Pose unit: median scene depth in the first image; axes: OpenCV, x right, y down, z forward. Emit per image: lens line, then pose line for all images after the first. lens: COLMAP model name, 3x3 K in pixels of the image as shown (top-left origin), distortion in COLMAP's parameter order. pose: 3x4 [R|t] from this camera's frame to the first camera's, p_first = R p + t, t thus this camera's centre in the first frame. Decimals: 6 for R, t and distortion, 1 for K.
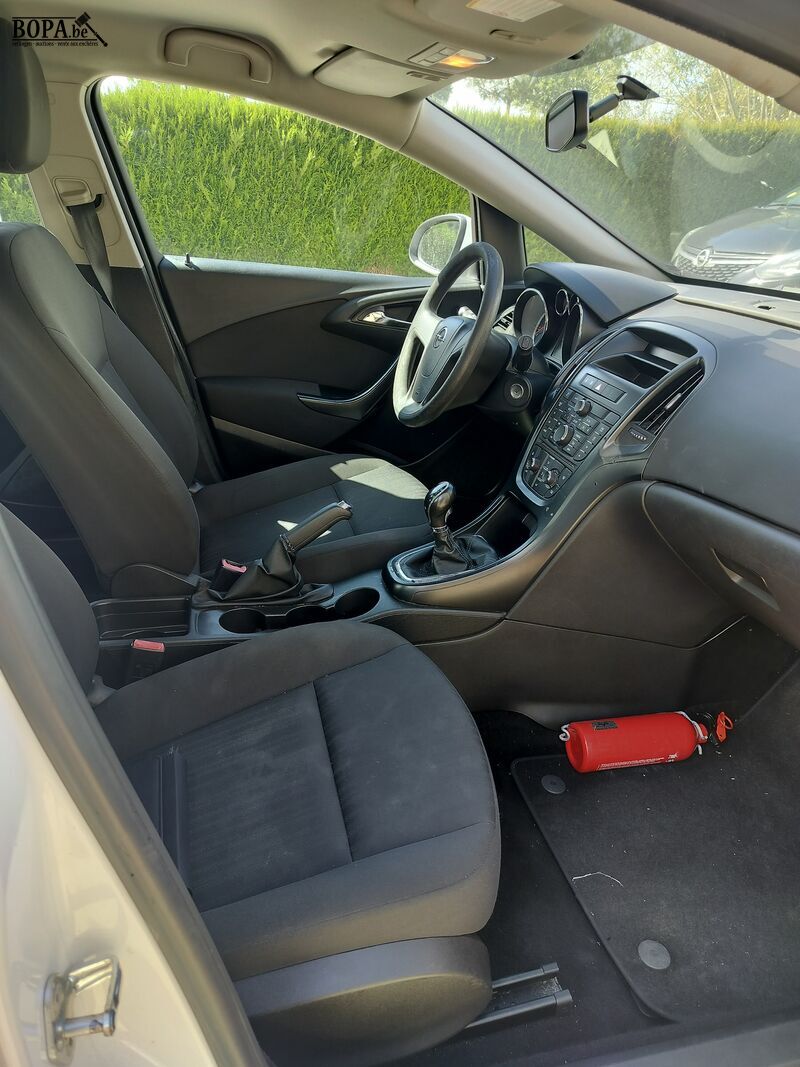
lens RADIAL K [[753.6, 0, 400.0], [0, 753.6, 533.5], [0, 0, 1]] dist [0.025104, -0.052951]
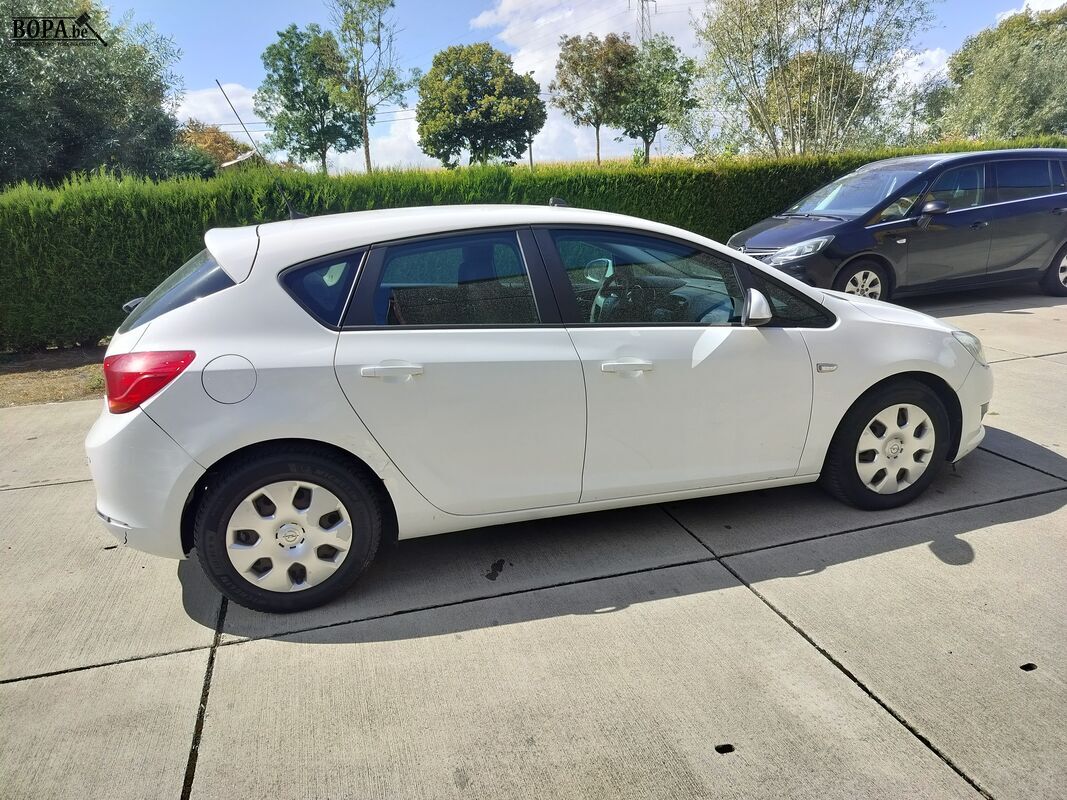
lens RADIAL K [[753.6, 0, 533.5], [0, 753.6, 400.0], [0, 0, 1]] dist [0.025104, -0.052951]
pose [[0.996728, -0.077178, 0.024002, -0.281107], [0.079986, 0.984553, -0.155748, 0.465297], [-0.011611, 0.157159, 0.987505, -1.566798]]
